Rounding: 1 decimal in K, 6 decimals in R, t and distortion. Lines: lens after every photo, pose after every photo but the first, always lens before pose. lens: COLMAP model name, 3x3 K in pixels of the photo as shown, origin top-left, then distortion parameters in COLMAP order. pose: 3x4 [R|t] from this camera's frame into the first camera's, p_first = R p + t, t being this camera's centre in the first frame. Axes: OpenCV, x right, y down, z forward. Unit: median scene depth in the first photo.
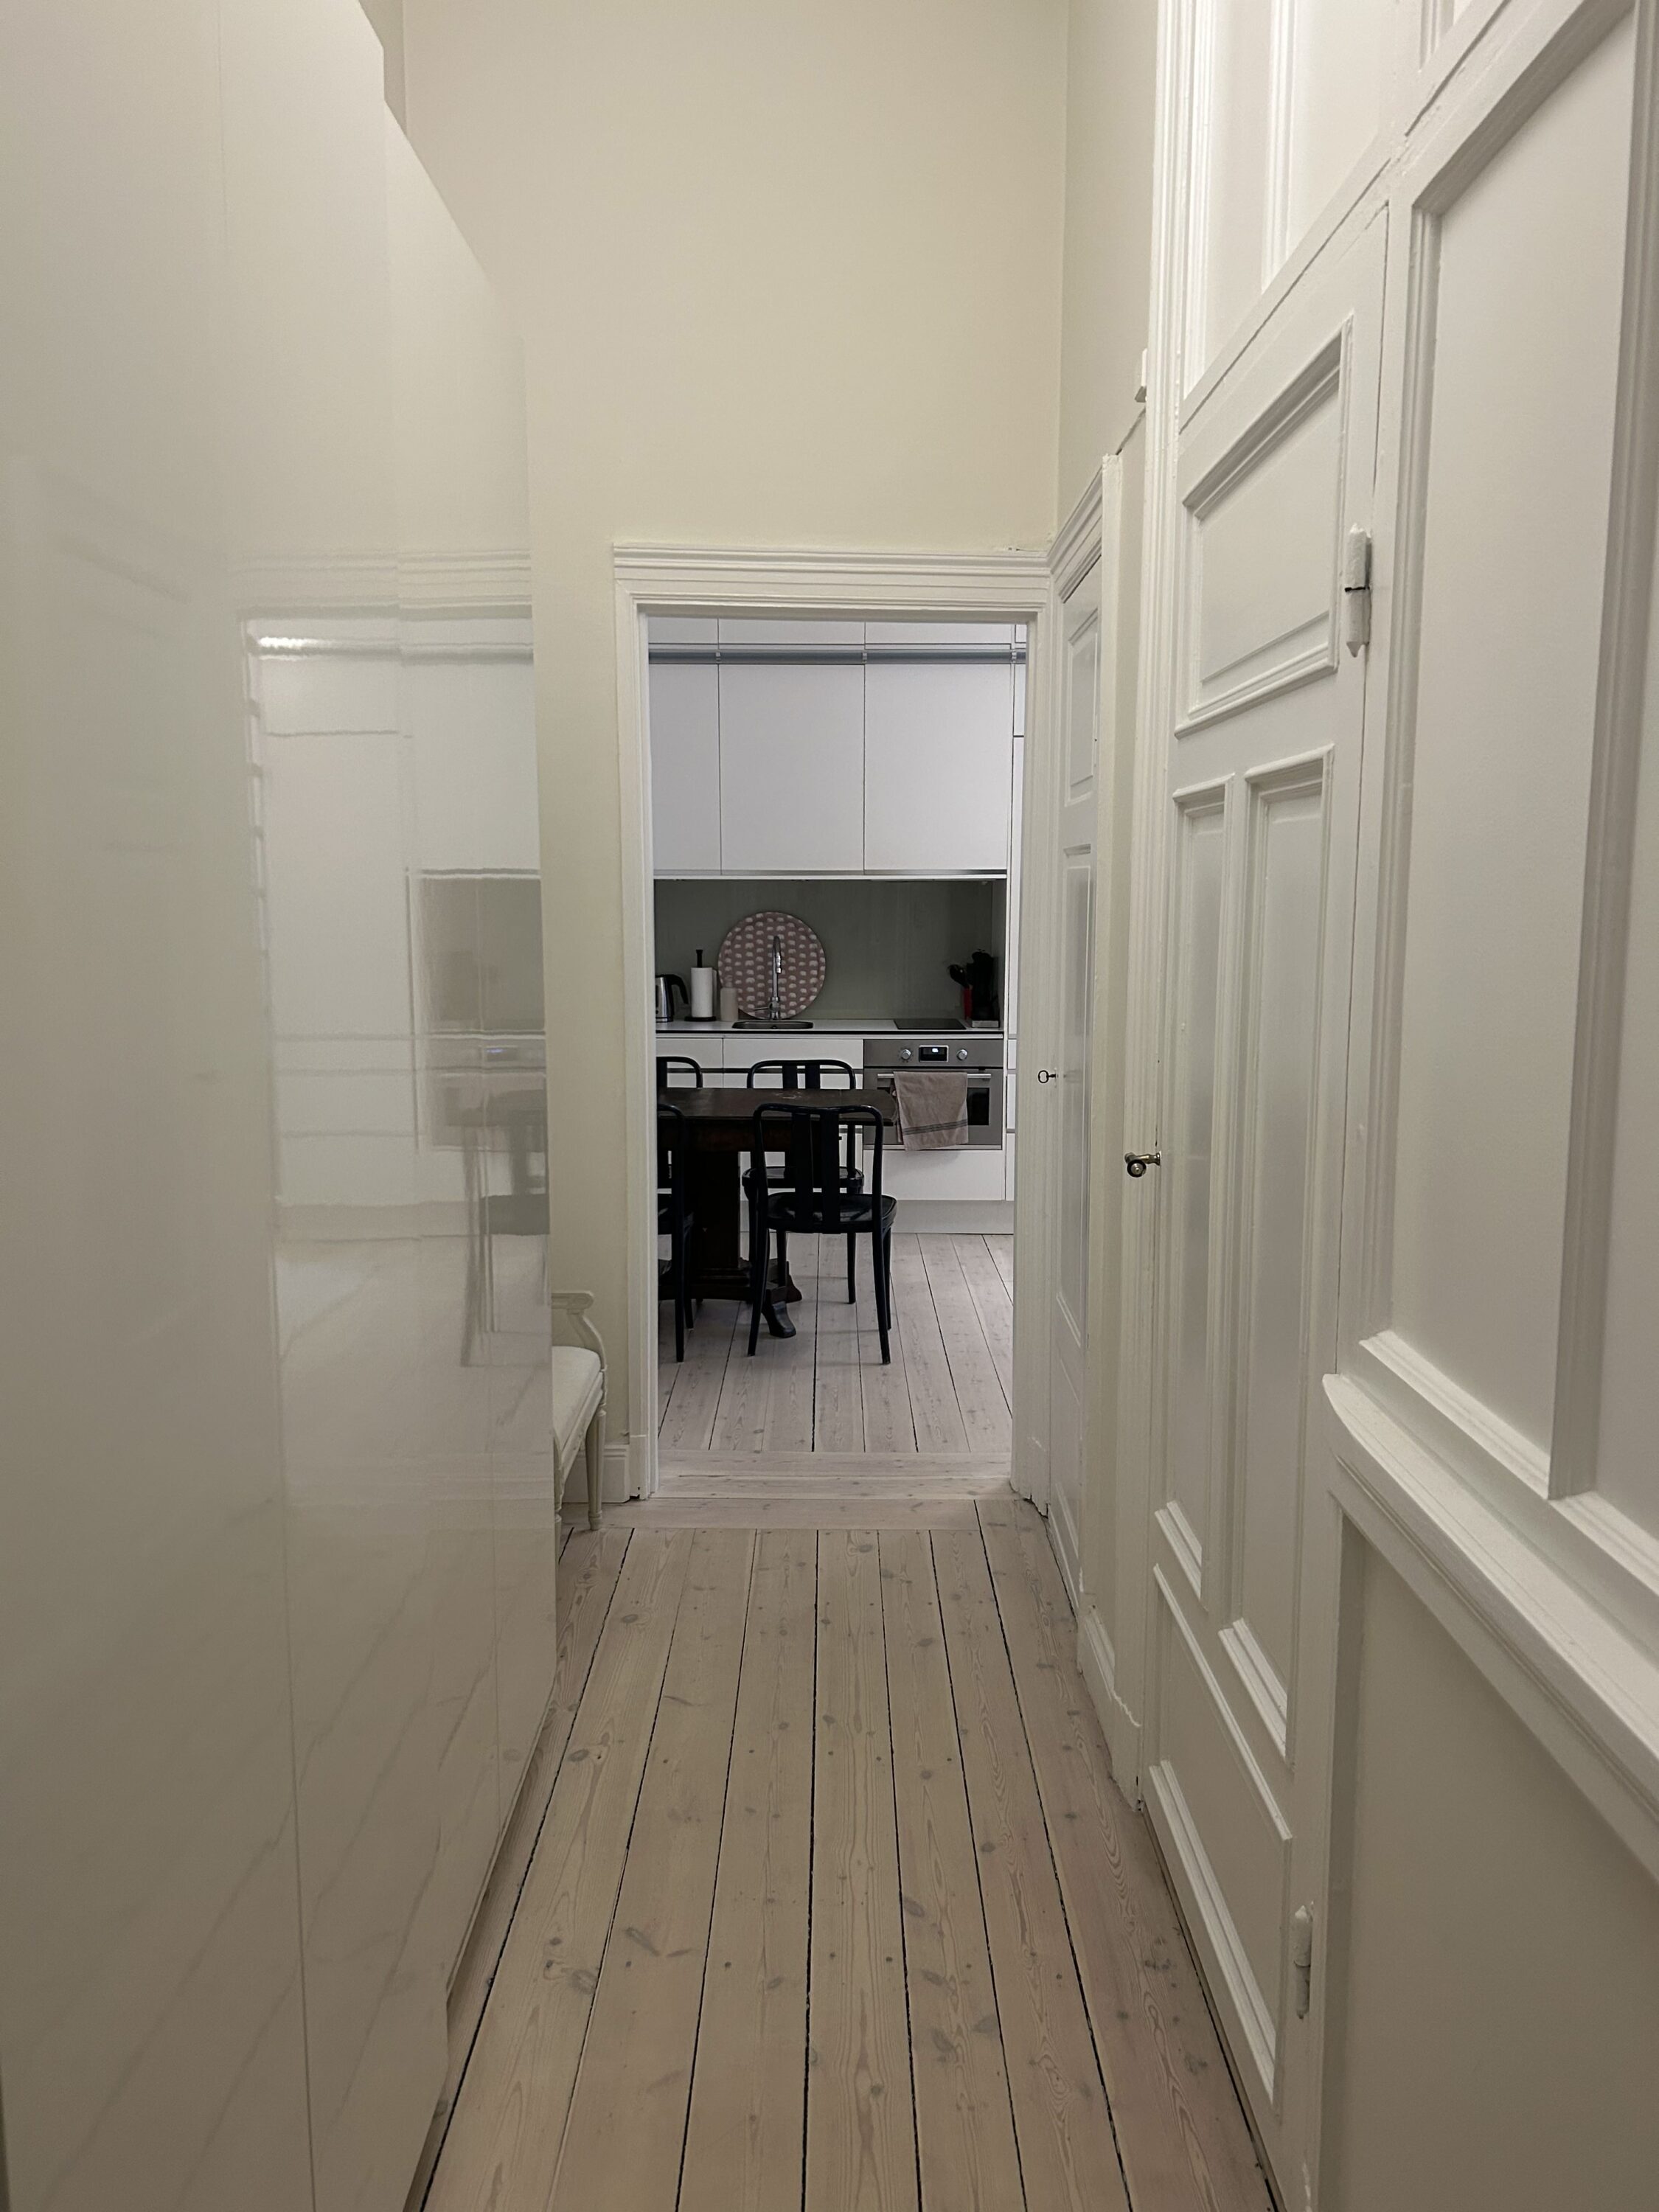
lens RADIAL K [[1700.9, 0, 818.5], [0, 1700.9, 1098.9], [0, 0, 1]] dist [0.152529, -0.217855]
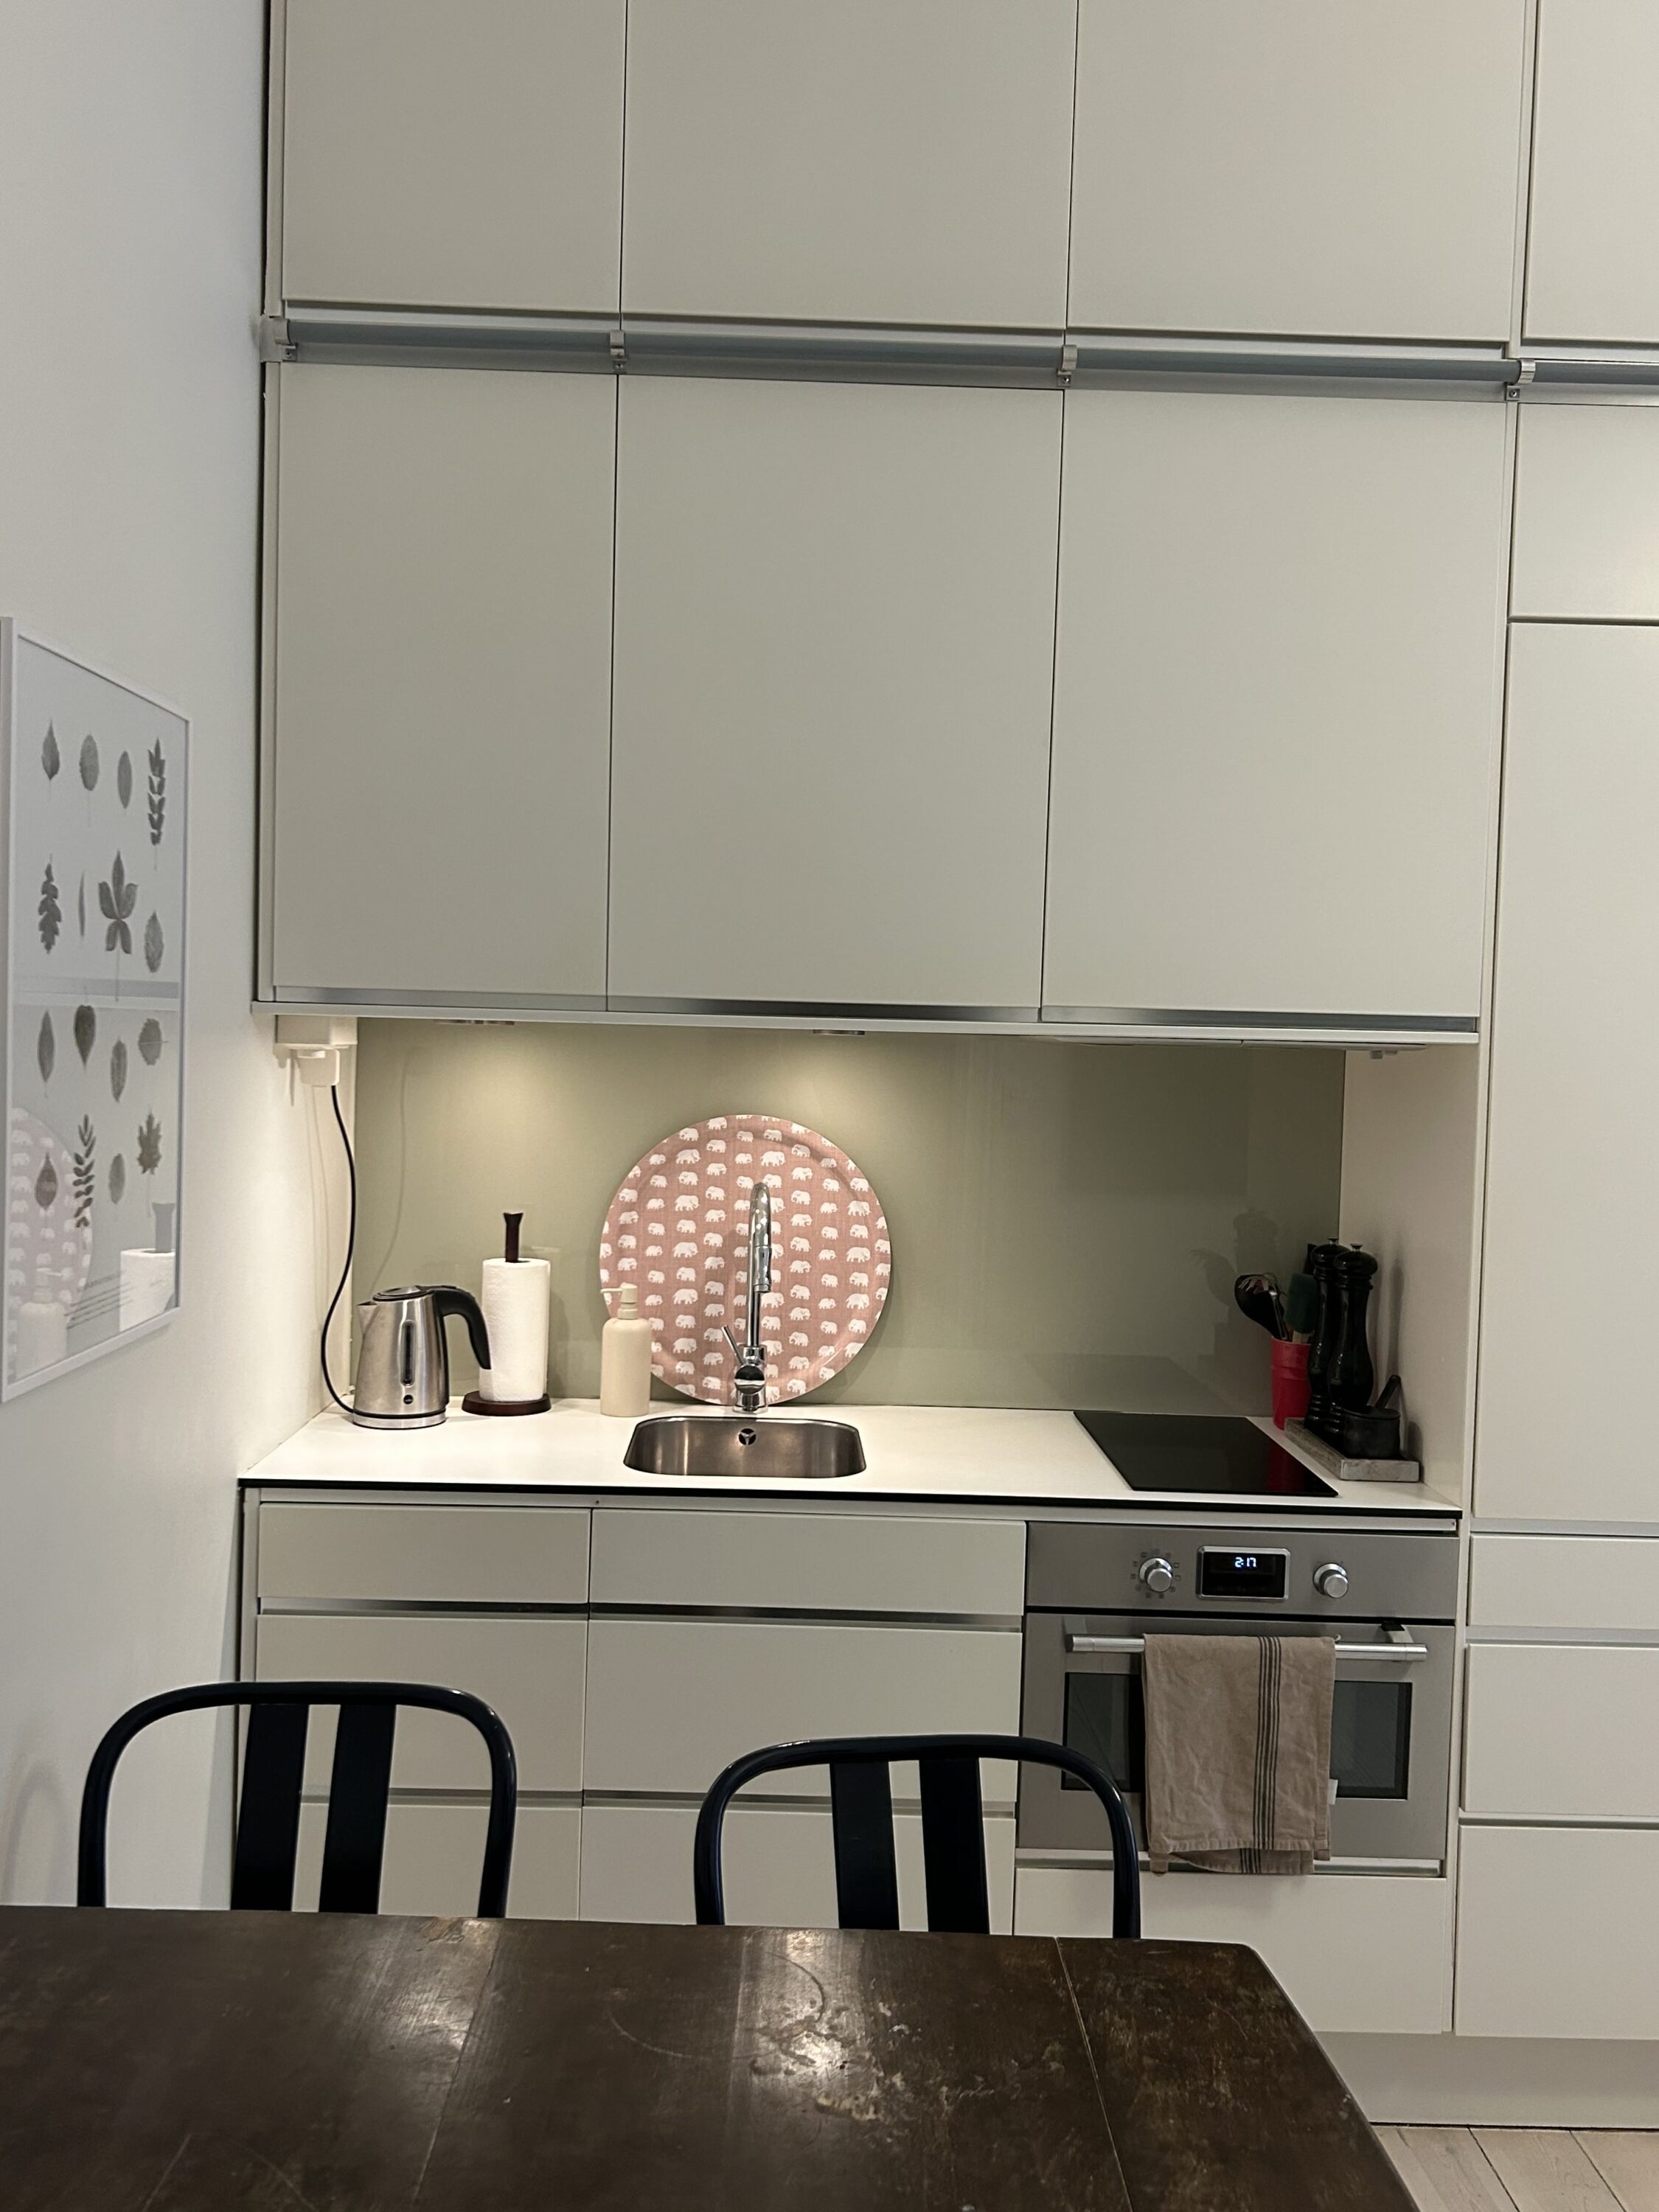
lens RADIAL K [[1886.2, 0, 817.6], [0, 1886.2, 1097.9], [0, 0, 1]] dist [0.187612, -0.429645]
pose [[0.999192, 0.028354, 0.028495, -0.024546], [-0.025527, 0.995141, -0.095090, -0.074475], [-0.031053, 0.094286, 0.995061, 0.589238]]
